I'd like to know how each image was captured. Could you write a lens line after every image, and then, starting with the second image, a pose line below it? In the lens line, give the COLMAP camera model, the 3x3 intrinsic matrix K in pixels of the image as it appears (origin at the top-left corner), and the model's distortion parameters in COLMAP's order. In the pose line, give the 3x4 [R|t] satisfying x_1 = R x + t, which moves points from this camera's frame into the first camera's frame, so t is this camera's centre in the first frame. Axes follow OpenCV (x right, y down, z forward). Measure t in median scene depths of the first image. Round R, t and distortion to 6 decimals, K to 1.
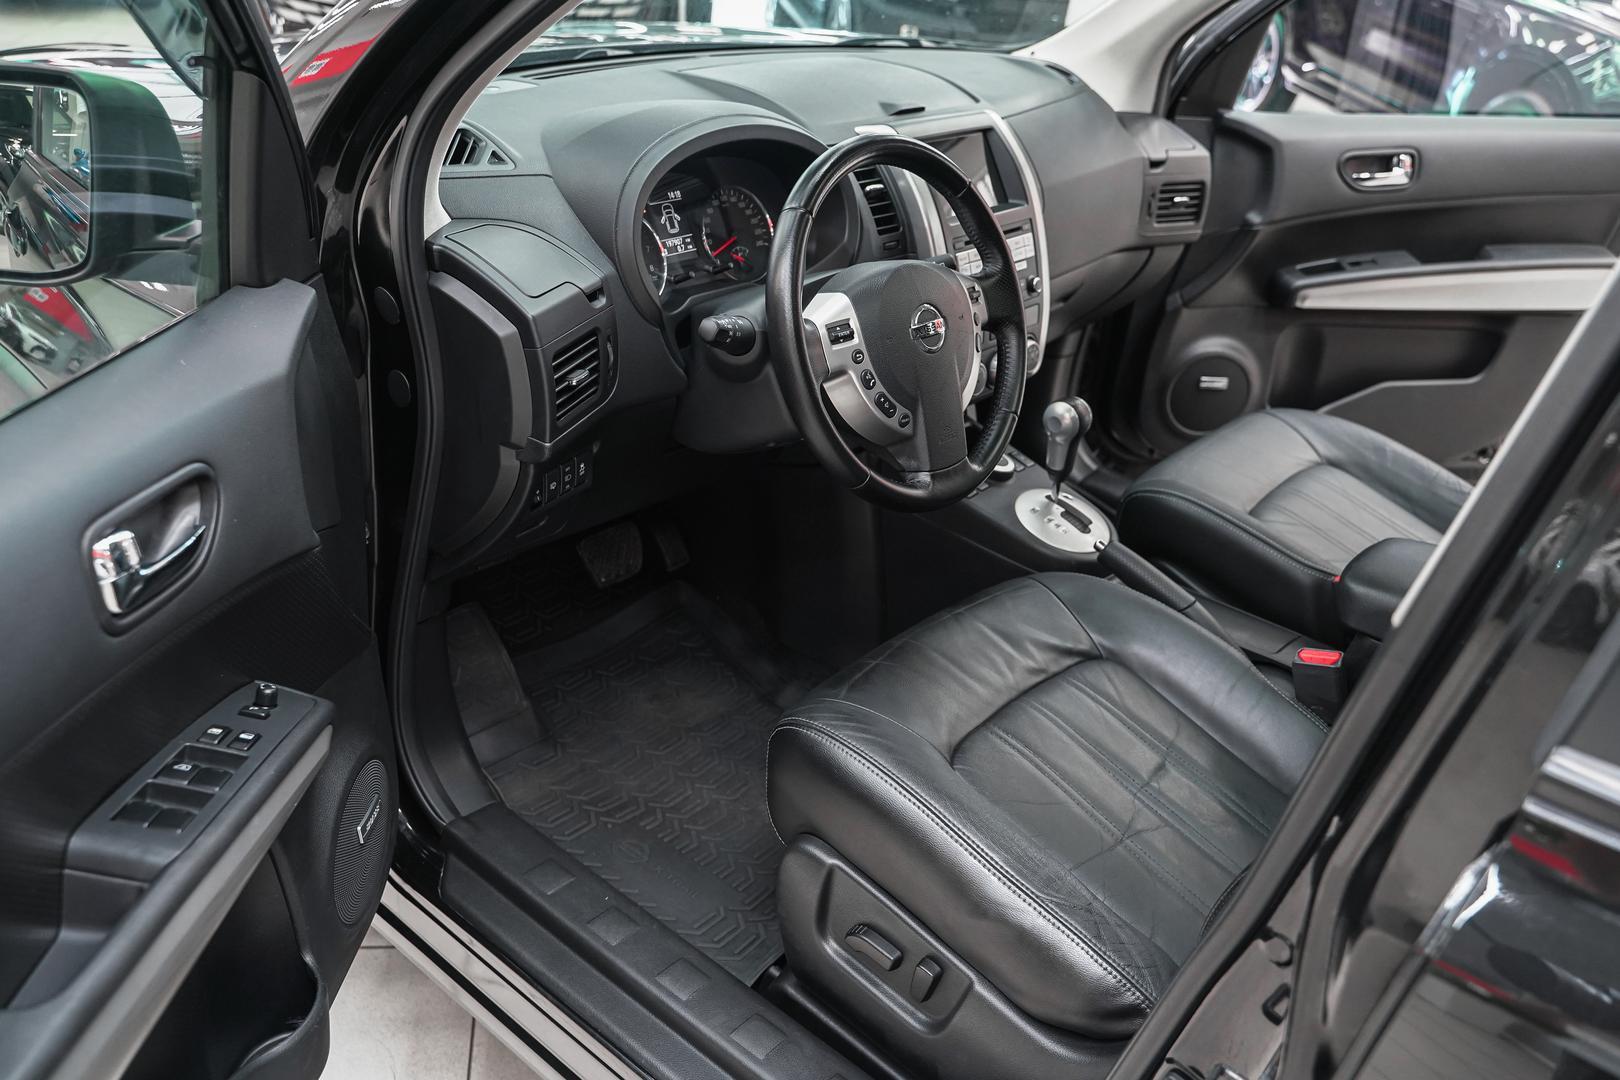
lens RADIAL K [[1303.1, 0, 810.0], [0, 1303.1, 540.0], [0, 0, 1]] dist [-0.005904, -0.000838]
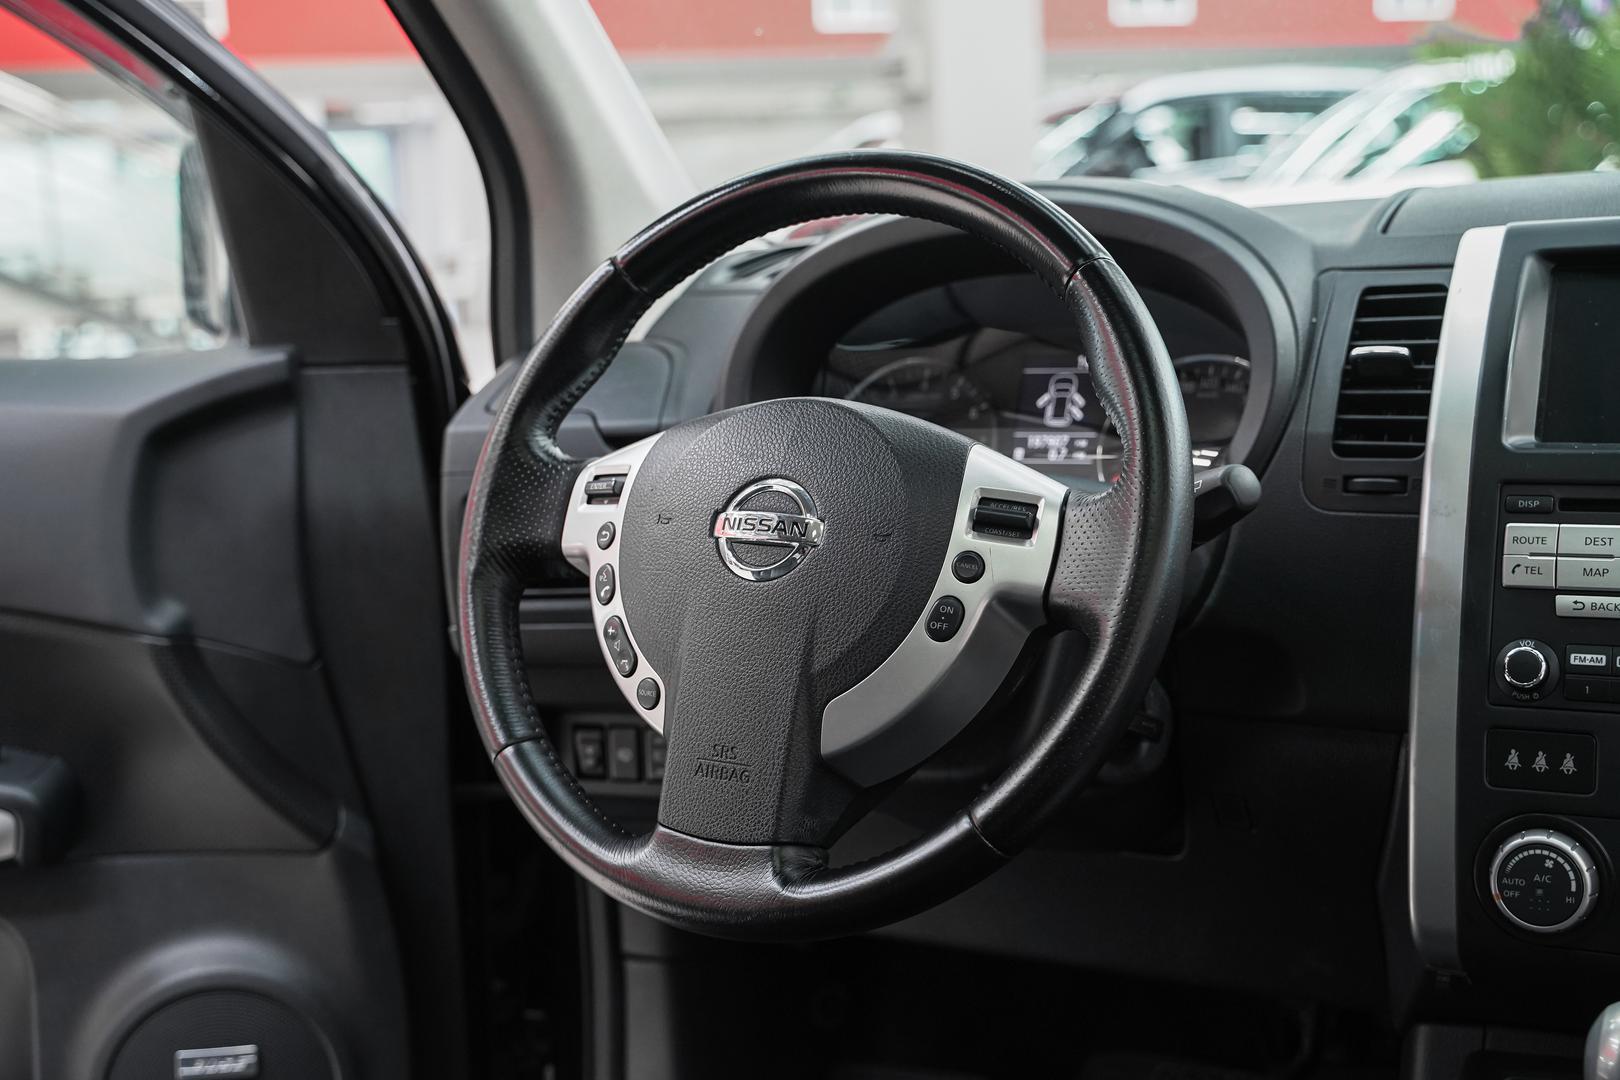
lens RADIAL K [[2066.1, 0, 805.5], [0, 2066.1, 520.0], [0, 0, 1]] dist [0.013562, -0.003607]
pose [[0.214659, 0.041144, -0.975822, 0.499660], [-0.405720, 0.912586, -0.050772, -0.082955], [0.888433, 0.406809, 0.212588, 0.532069]]
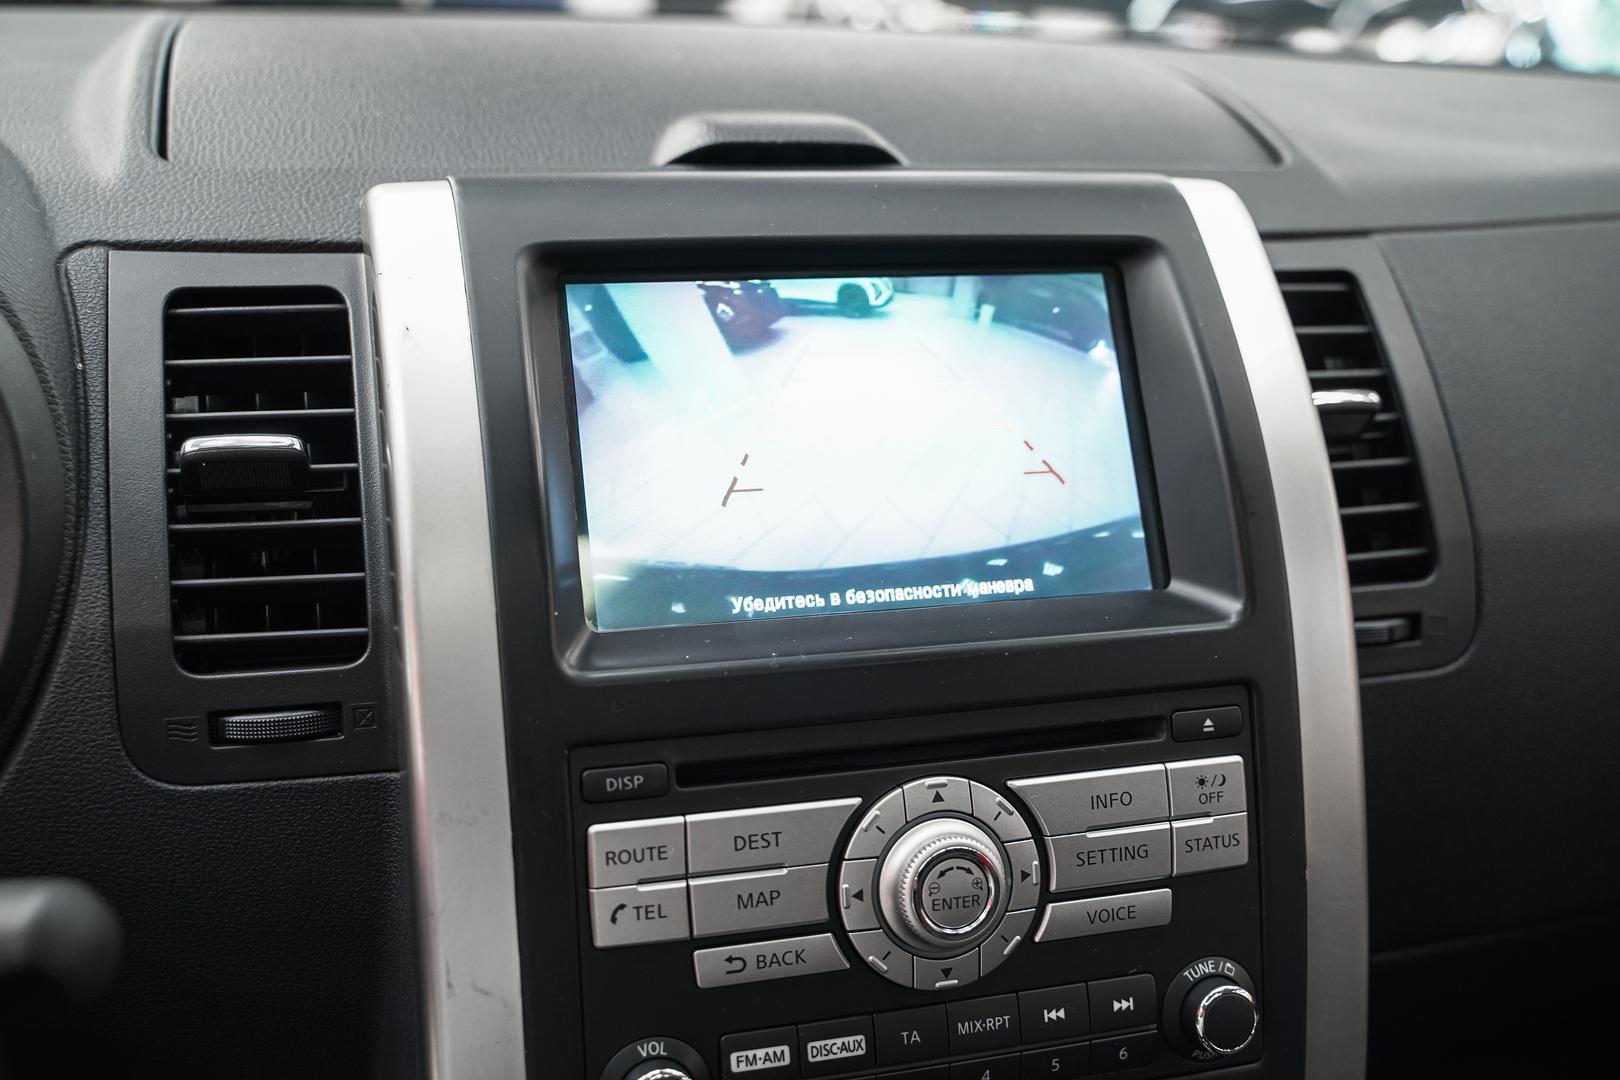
lens RADIAL K [[1698.7, 0, 810.0], [0, 1698.7, 540.0], [0, 0, 1]] dist [-0.007392, -0.008786]
pose [[0.835586, 0.144114, -0.530121, 0.205550], [-0.233683, 0.966564, -0.105575, -0.185390], [0.497181, 0.212097, 0.841324, 0.610083]]
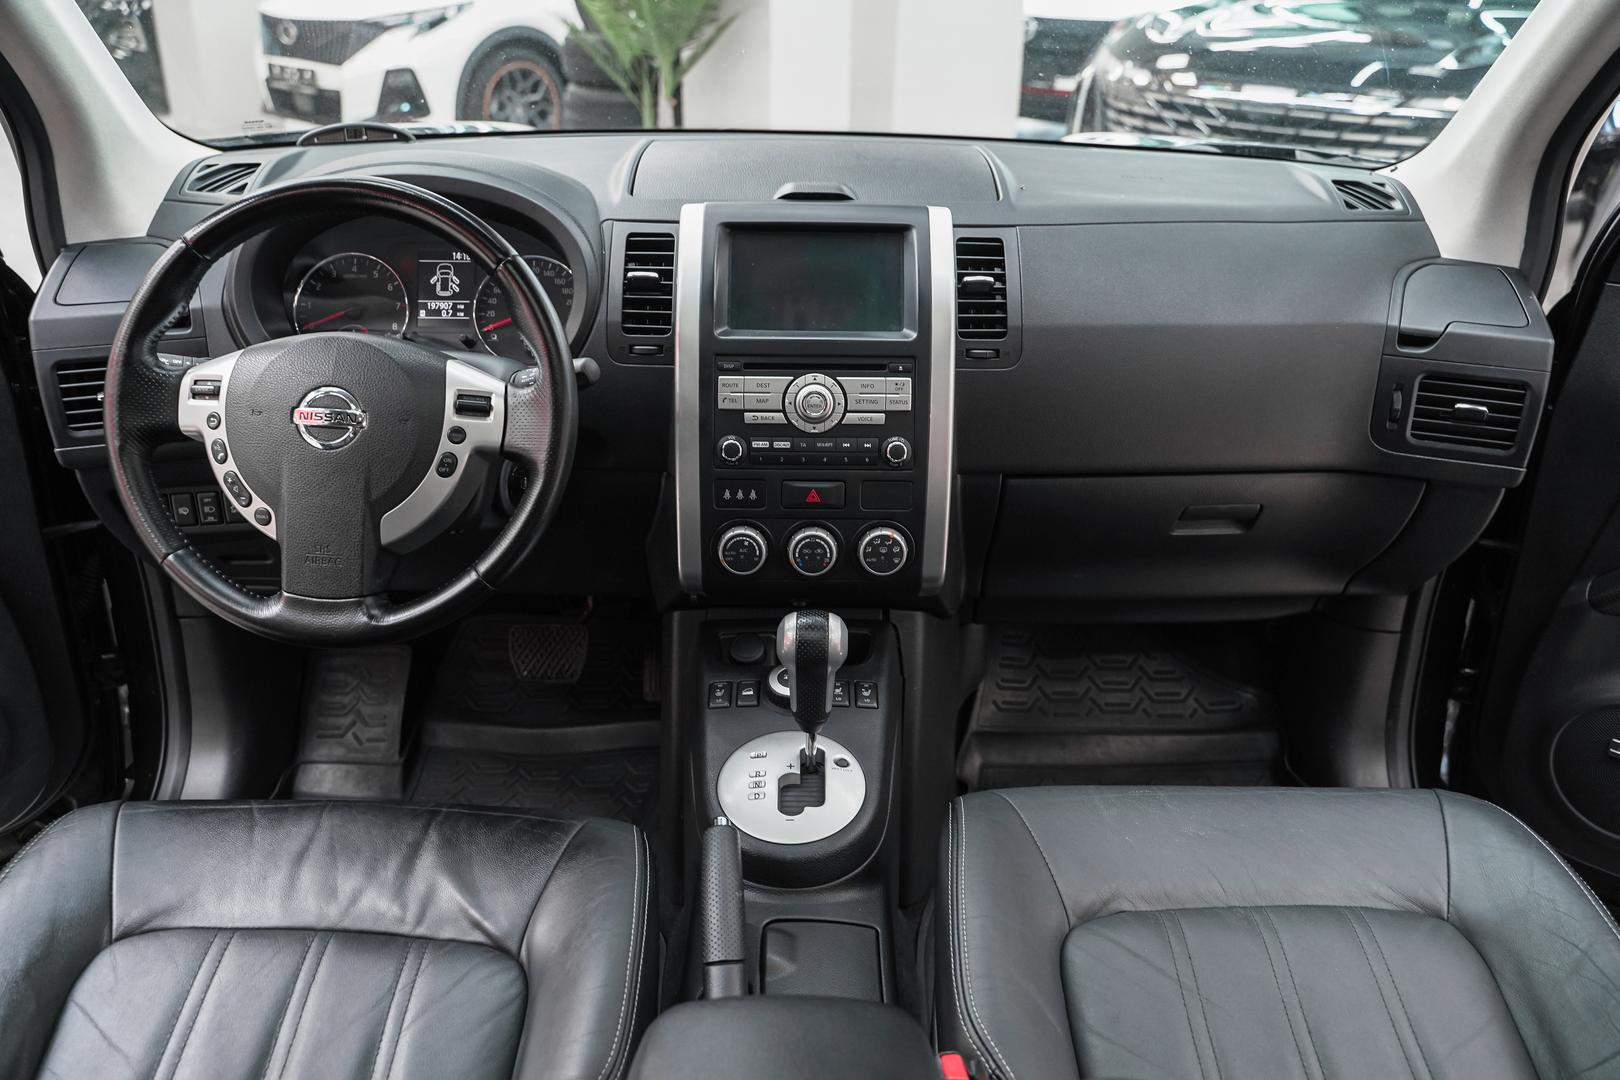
lens RADIAL K [[1312.5, 0, 814.7], [0, 1312.5, 544.2], [0, 0, 1]] dist [-0.009415, -0.005475]
pose [[0.656799, 0.240023, -0.714845, 0.540437], [-0.320213, 0.947047, 0.023778, -0.126069], [0.682700, 0.213285, 0.698878, 0.411731]]
